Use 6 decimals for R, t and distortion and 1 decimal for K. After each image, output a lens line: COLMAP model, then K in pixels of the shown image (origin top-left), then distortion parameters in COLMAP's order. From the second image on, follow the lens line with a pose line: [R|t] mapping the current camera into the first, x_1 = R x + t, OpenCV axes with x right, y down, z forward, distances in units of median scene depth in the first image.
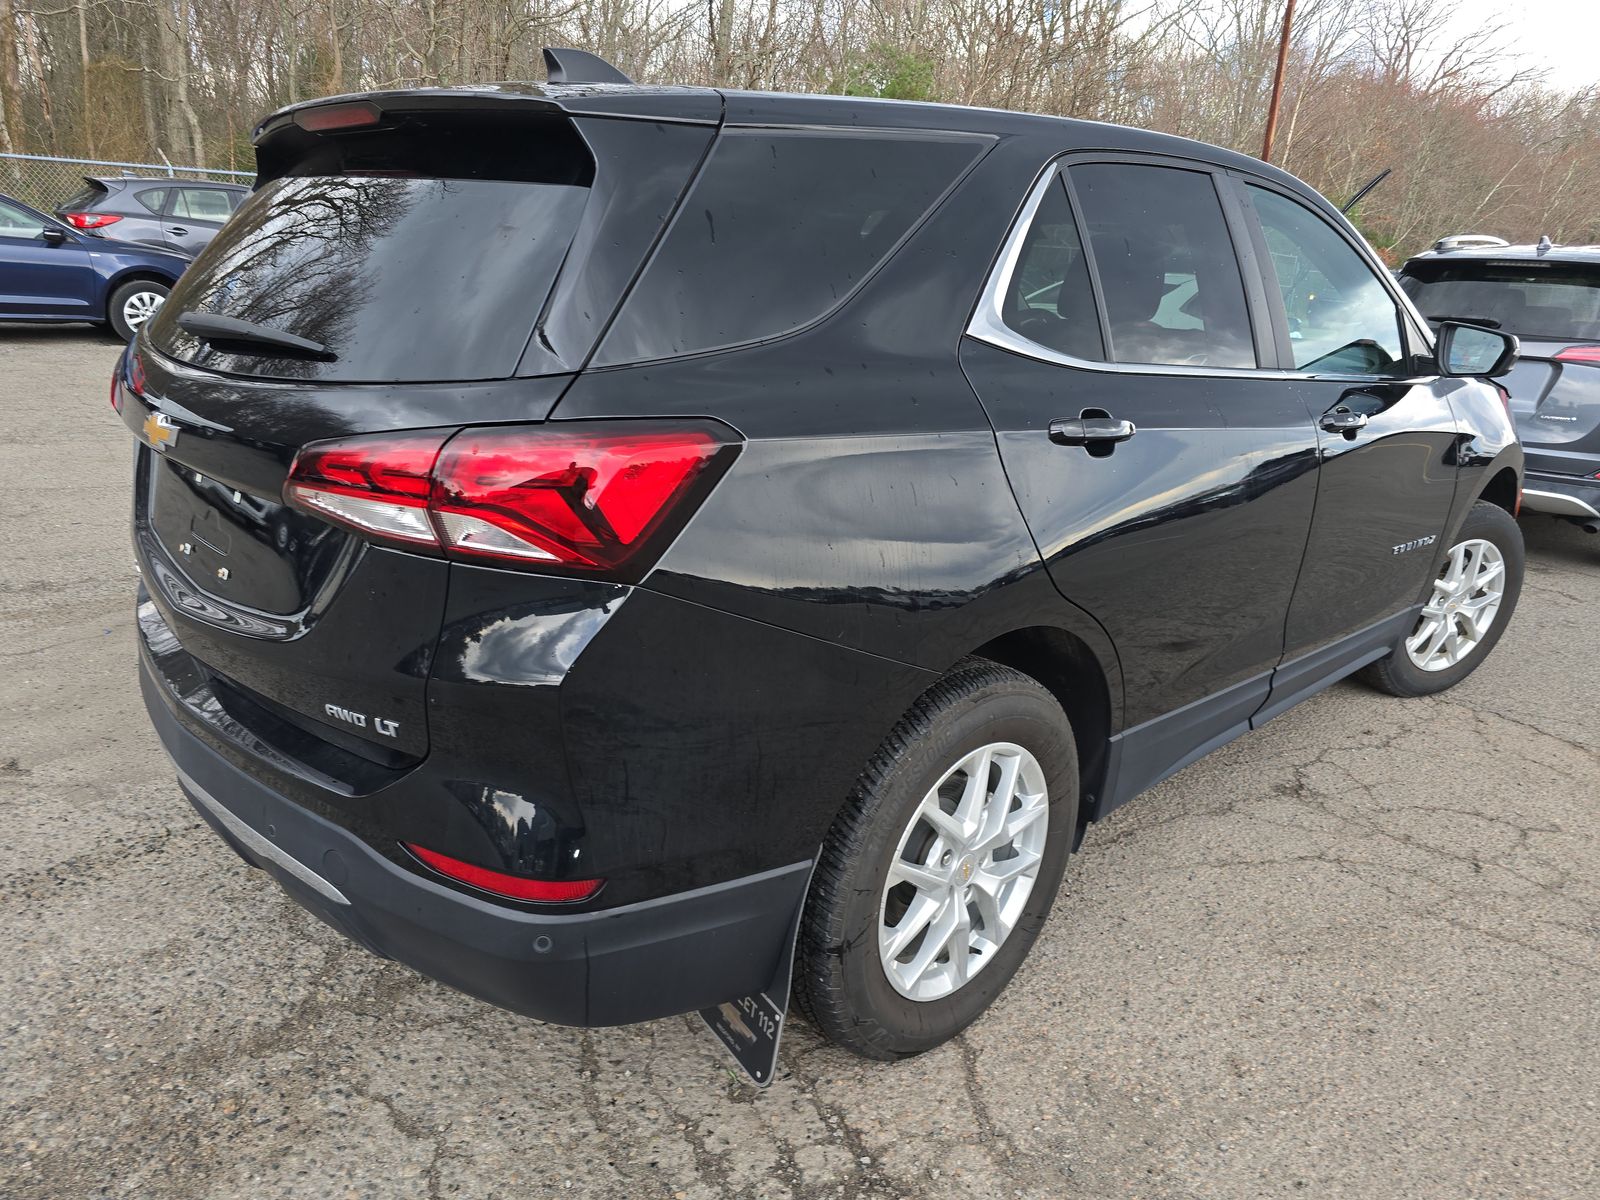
lens RADIAL K [[1061.1, 0, 797.8], [0, 1061.1, 596.4], [0, 0, 1]] dist [0.018635, -0.009491]
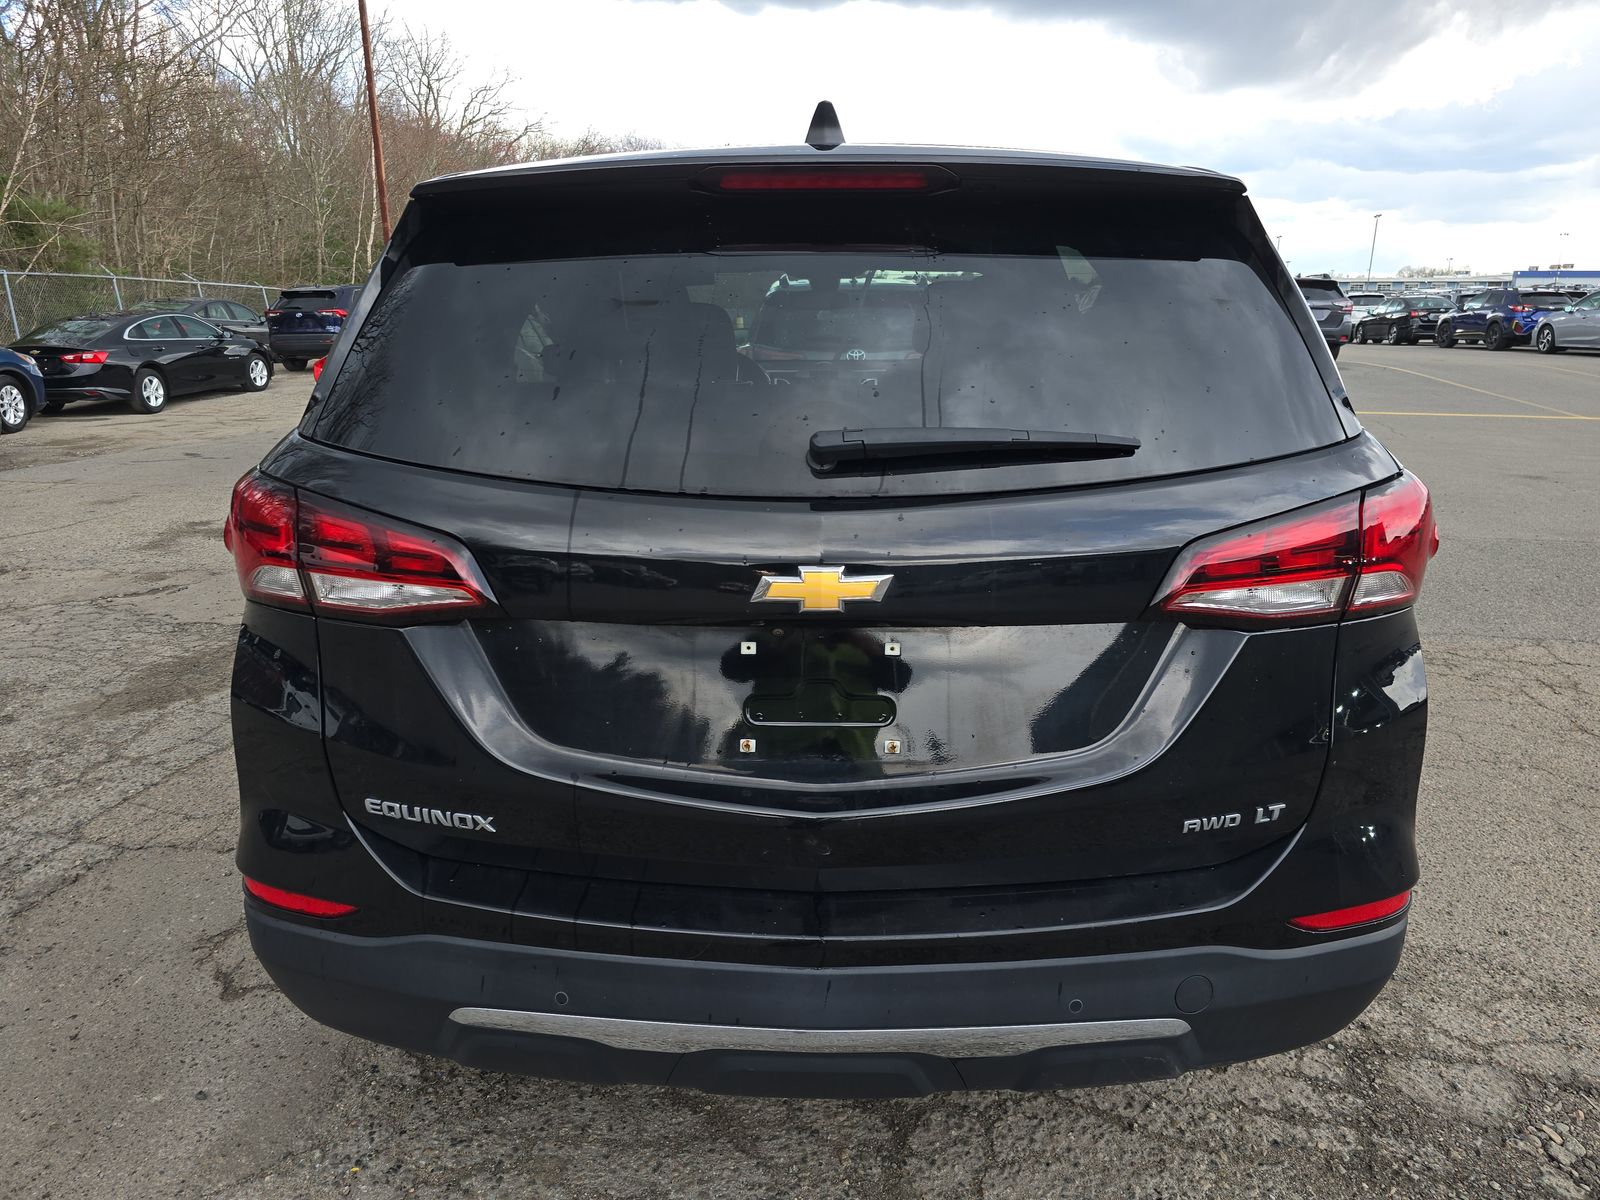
lens RADIAL K [[1061.1, 0, 799.9], [0, 1061.1, 599.5], [0, 0, 1]] dist [0.018635, -0.009491]
pose [[0.711972, -0.223004, 0.665857, -0.959555], [0.238448, 0.968668, 0.069457, -0.174559], [-0.660484, 0.109321, 0.742839, 0.397778]]
